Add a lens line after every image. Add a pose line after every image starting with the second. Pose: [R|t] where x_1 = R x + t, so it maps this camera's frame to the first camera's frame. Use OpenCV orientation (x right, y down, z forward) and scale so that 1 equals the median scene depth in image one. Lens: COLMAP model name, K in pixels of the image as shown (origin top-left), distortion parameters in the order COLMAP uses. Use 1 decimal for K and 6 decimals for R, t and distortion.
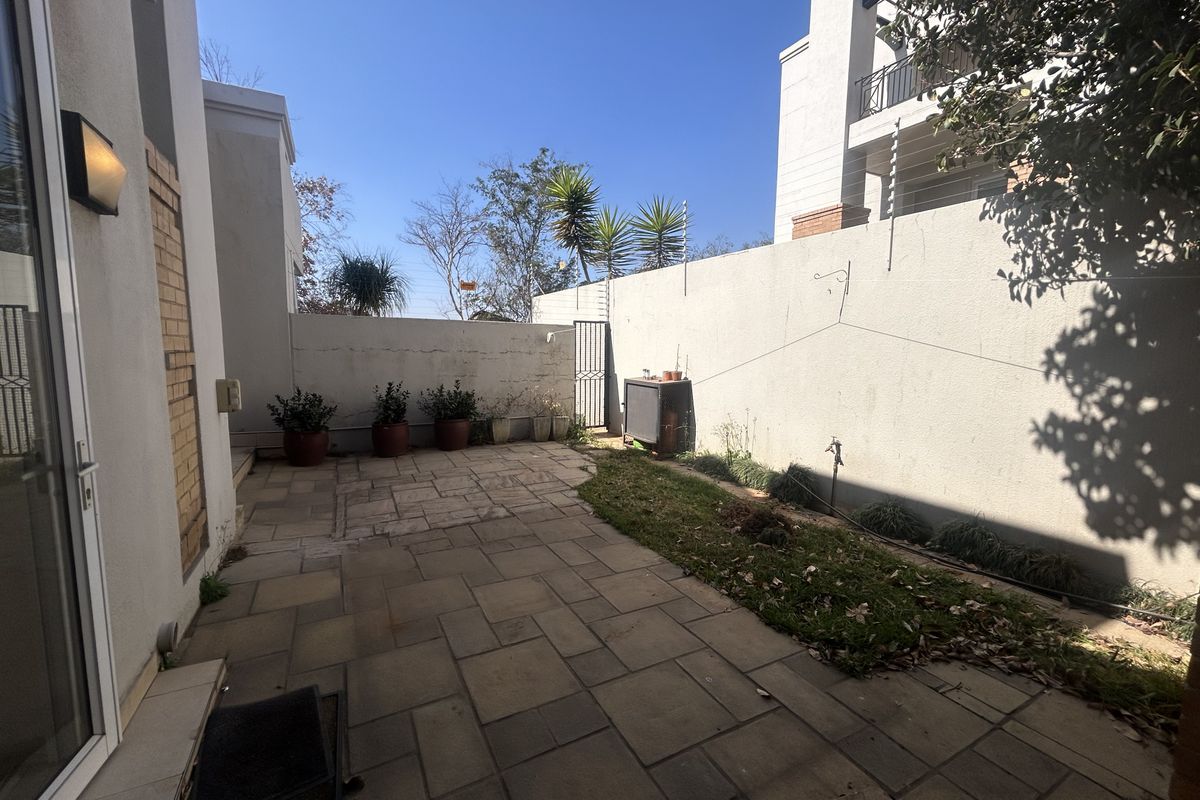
lens RADIAL K [[488.1, 0, 598.2], [0, 488.1, 400.1], [0, 0, 1]] dist [0.000086, 0.000712]
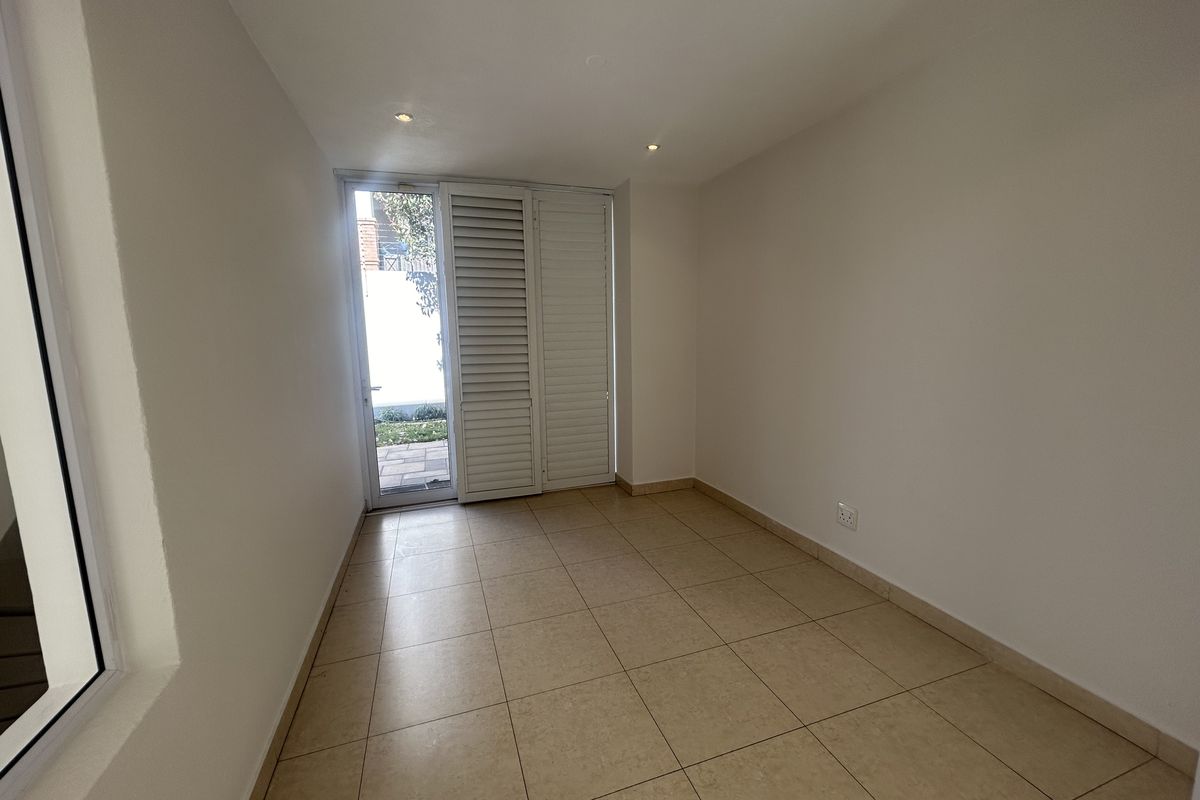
lens RADIAL K [[488.1, 0, 600.4], [0, 488.1, 400.9], [0, 0, 1]] dist [0.000086, 0.000712]
pose [[0.154562, -0.152892, 0.976081, -1.617173], [0.122997, 0.983245, 0.134537, 0.013970], [-0.980297, 0.099261, 0.170778, -0.319274]]
